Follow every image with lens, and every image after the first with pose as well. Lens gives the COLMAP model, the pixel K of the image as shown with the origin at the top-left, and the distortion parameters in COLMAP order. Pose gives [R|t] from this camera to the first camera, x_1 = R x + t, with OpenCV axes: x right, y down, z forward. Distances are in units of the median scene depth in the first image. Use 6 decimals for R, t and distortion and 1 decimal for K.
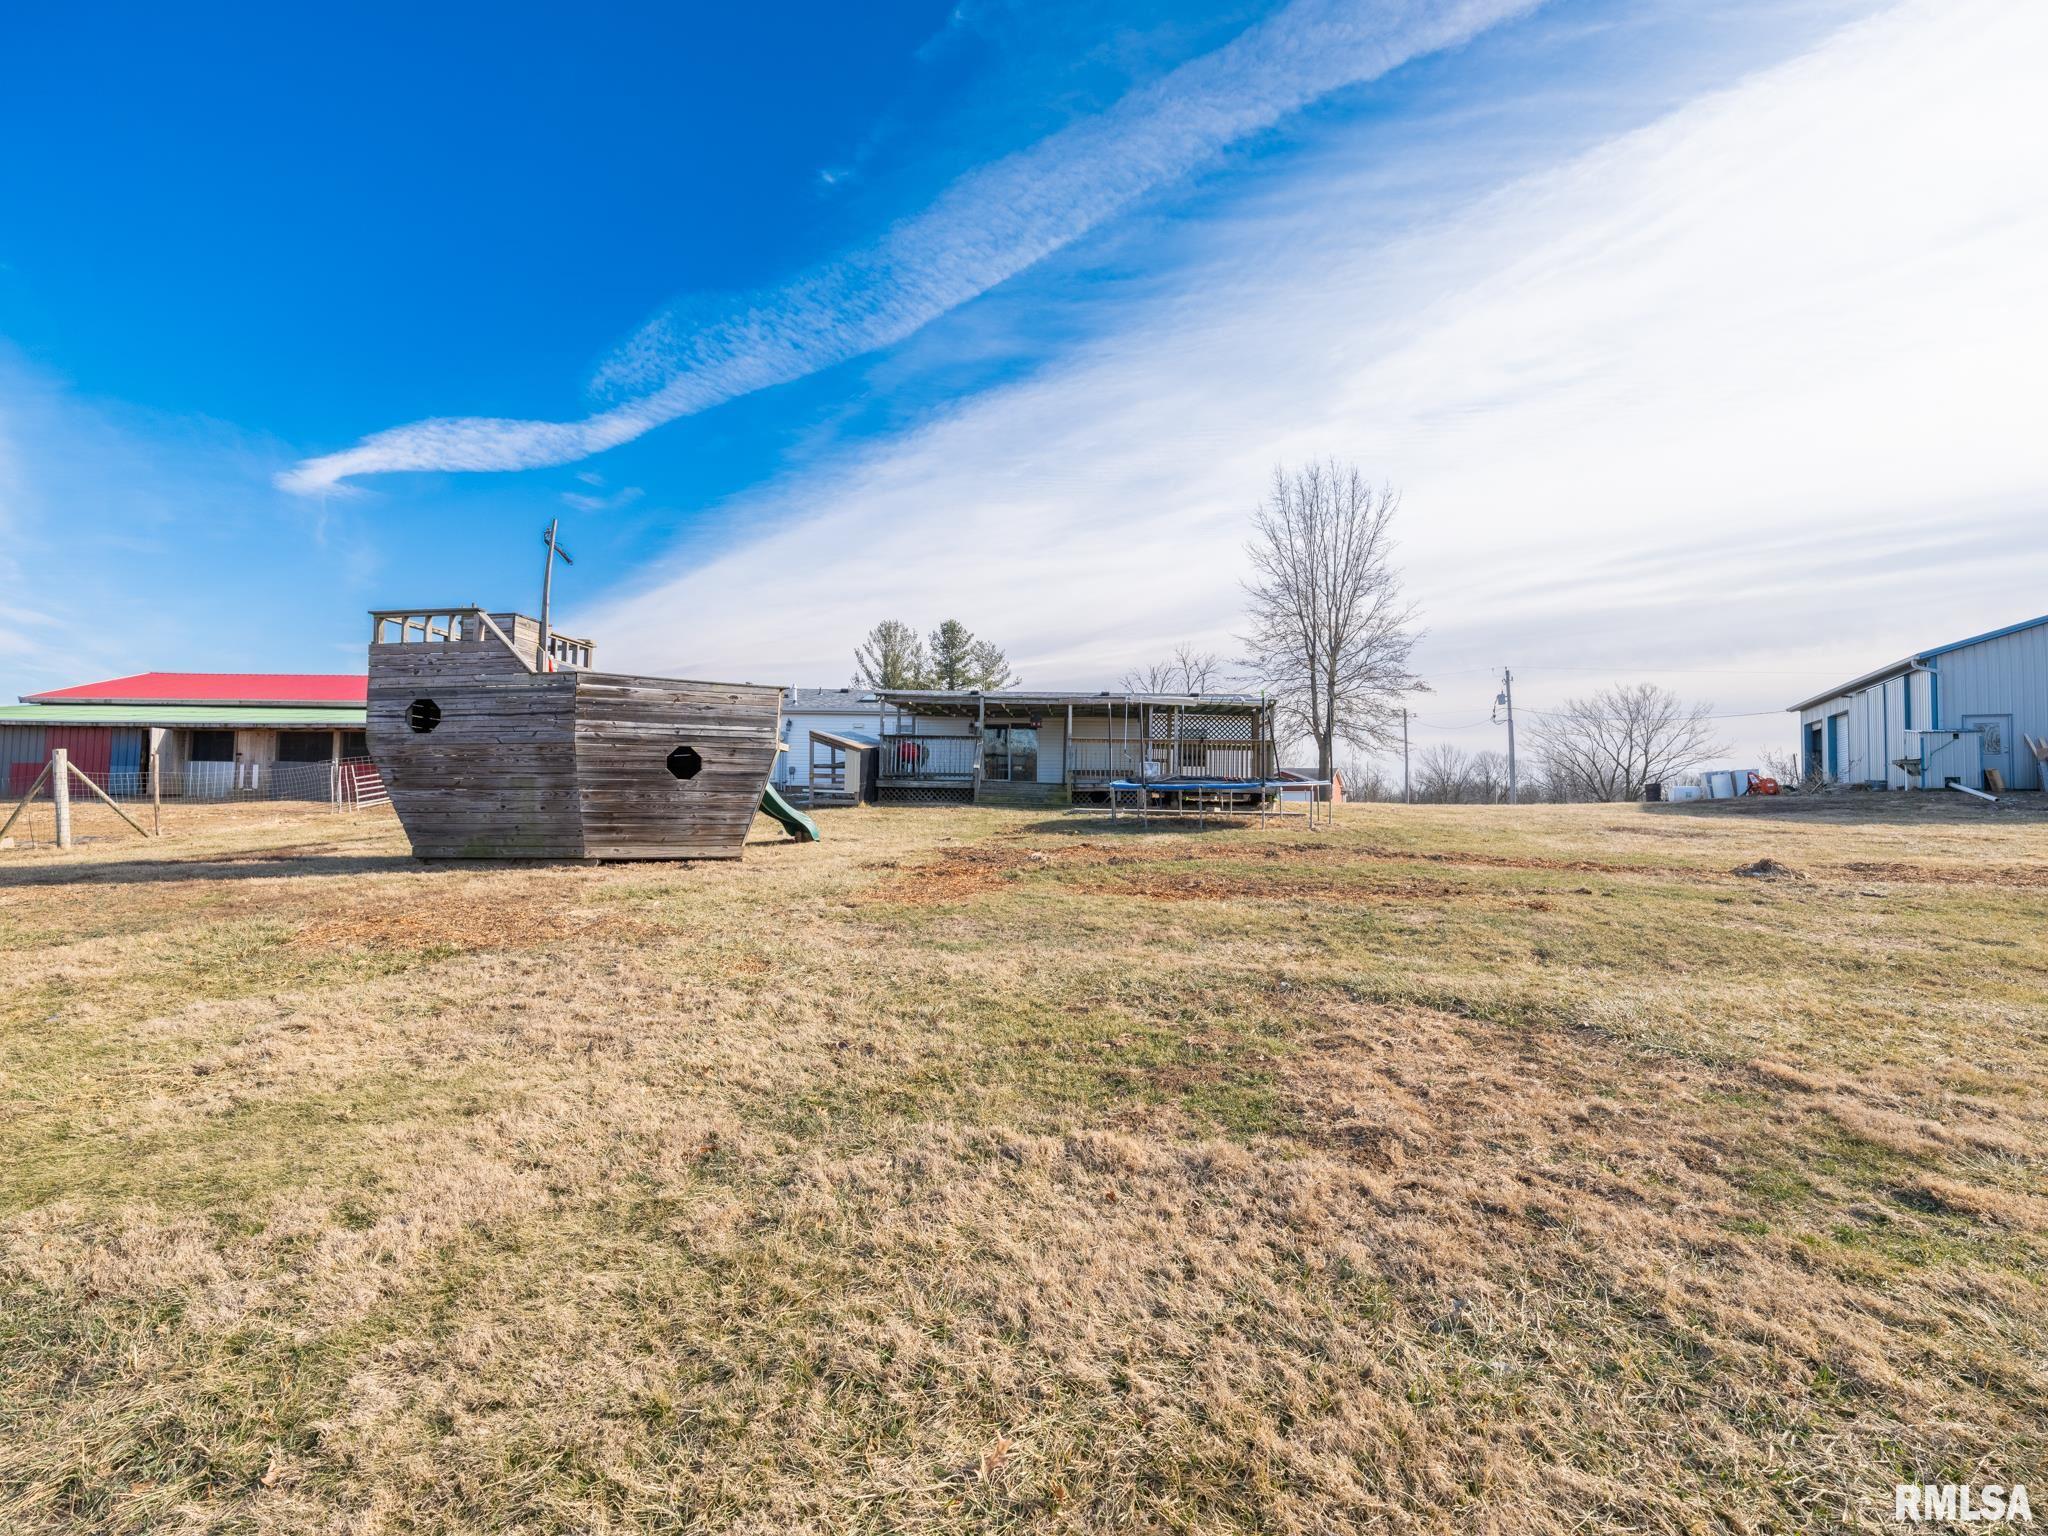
lens RADIAL K [[950.1, 0, 1030.1], [0, 950.1, 891.3], [0, 0, 1]] dist [-0.002175, 0.000290]
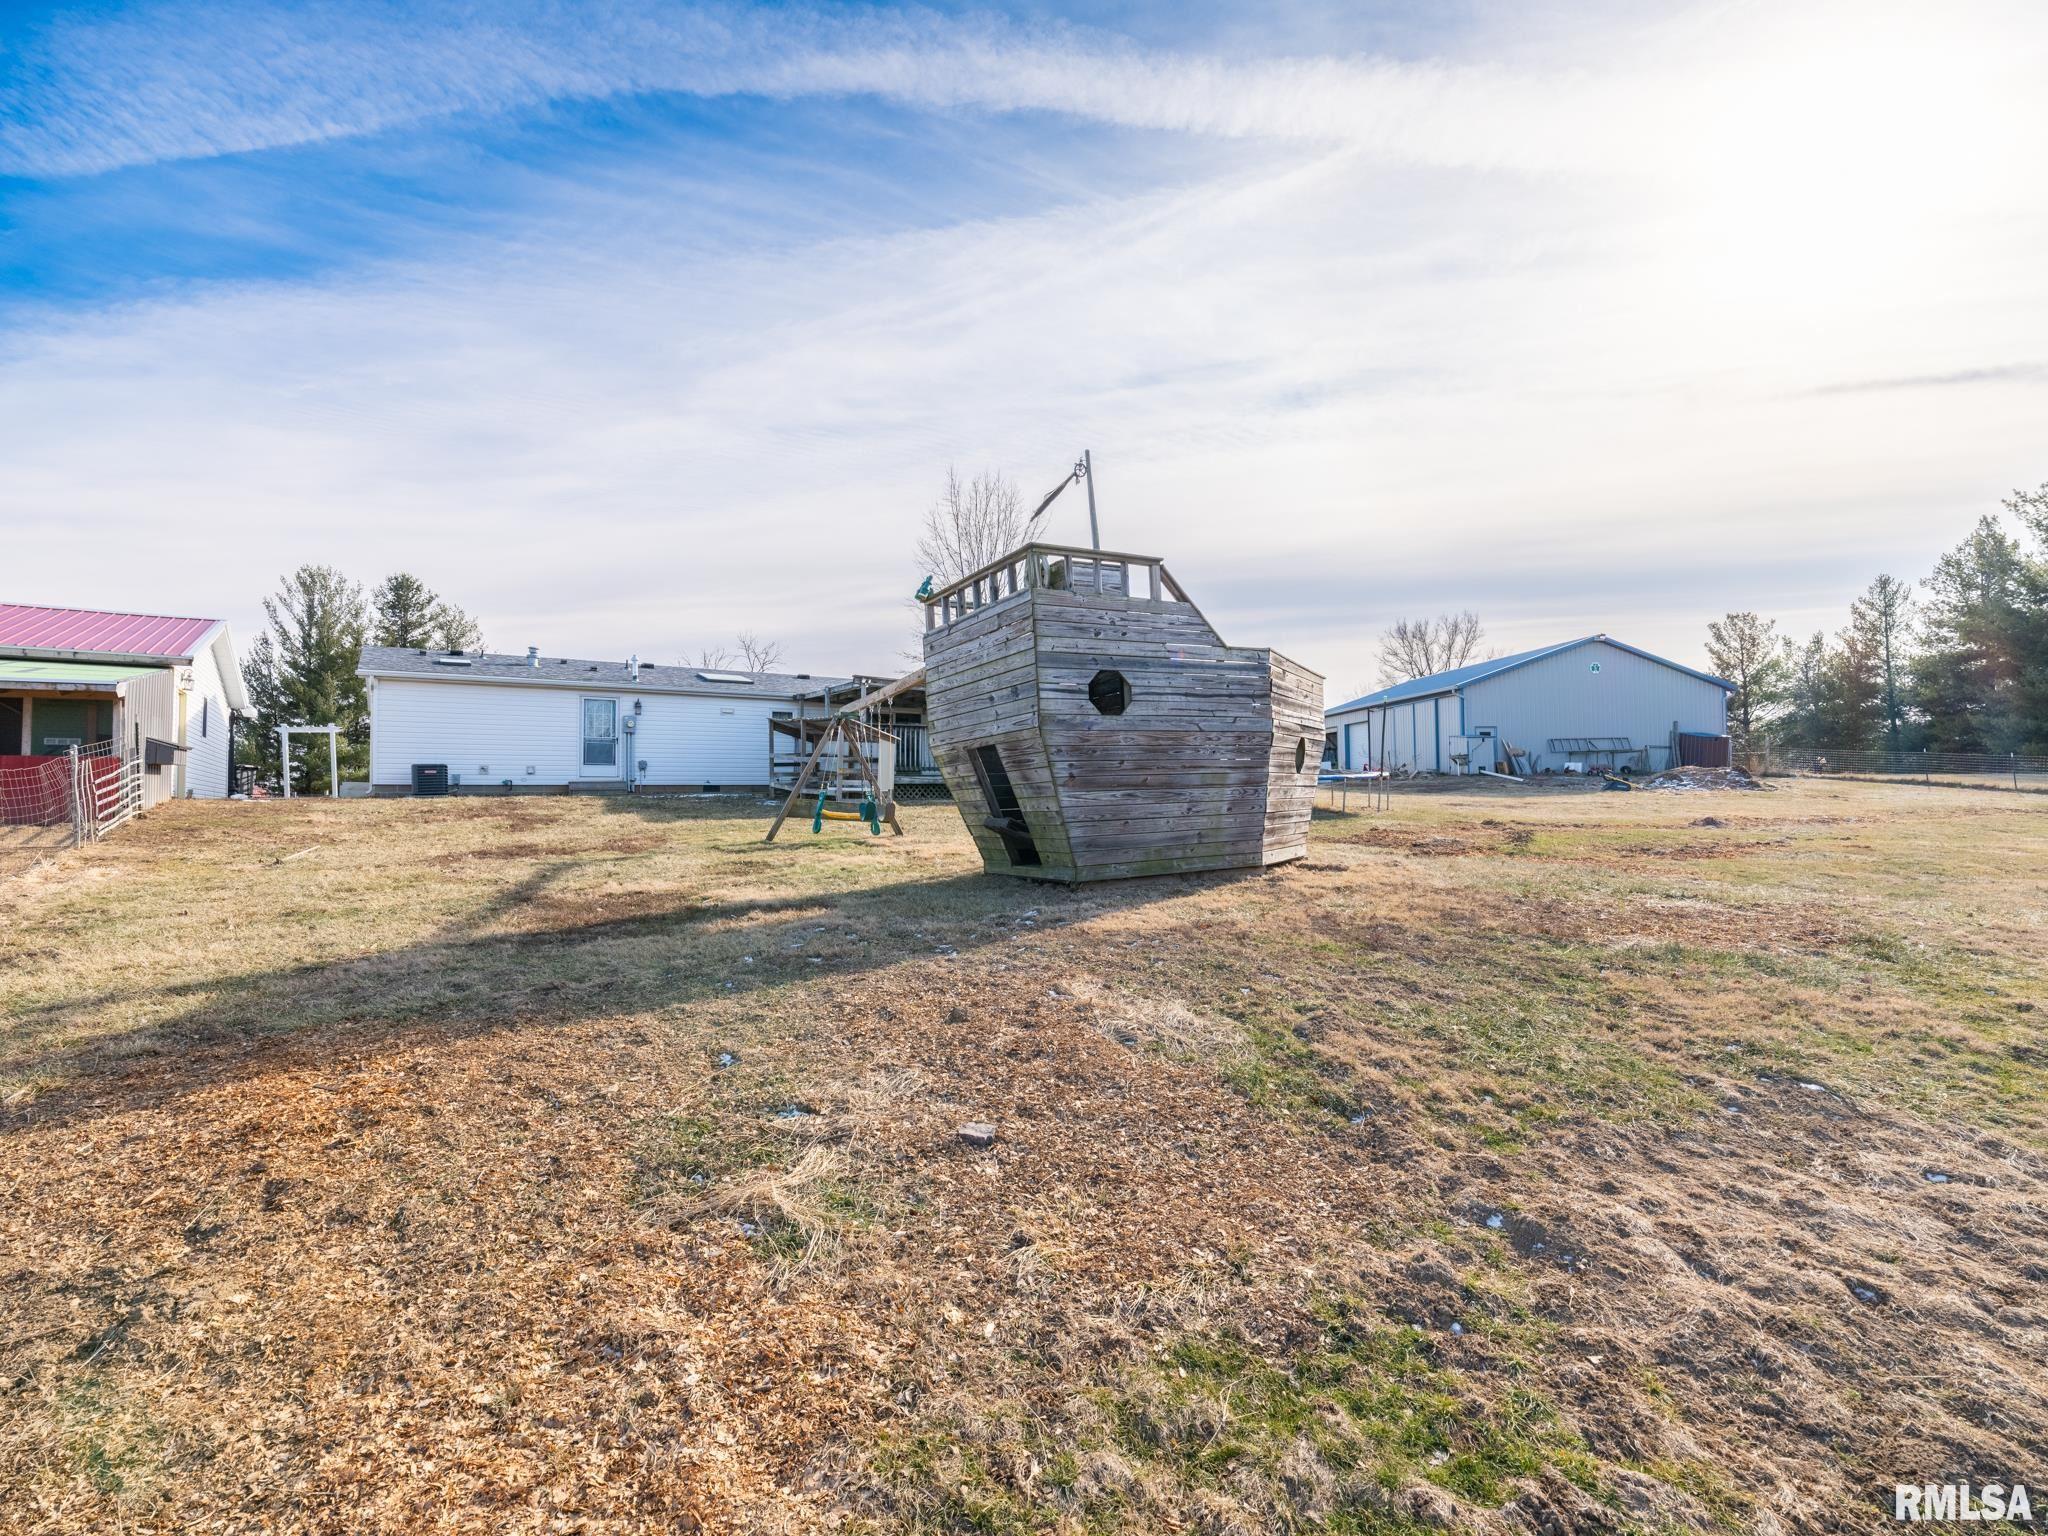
lens RADIAL K [[962.1, 0, 1031.4], [0, 962.1, 832.8], [0, 0, 1]] dist [0.002081, 0.000950]
pose [[0.796758, -0.045201, 0.602606, -0.129244], [0.078209, 0.996525, -0.028658, -0.006403], [-0.599217, 0.069963, 0.797524, 0.049190]]
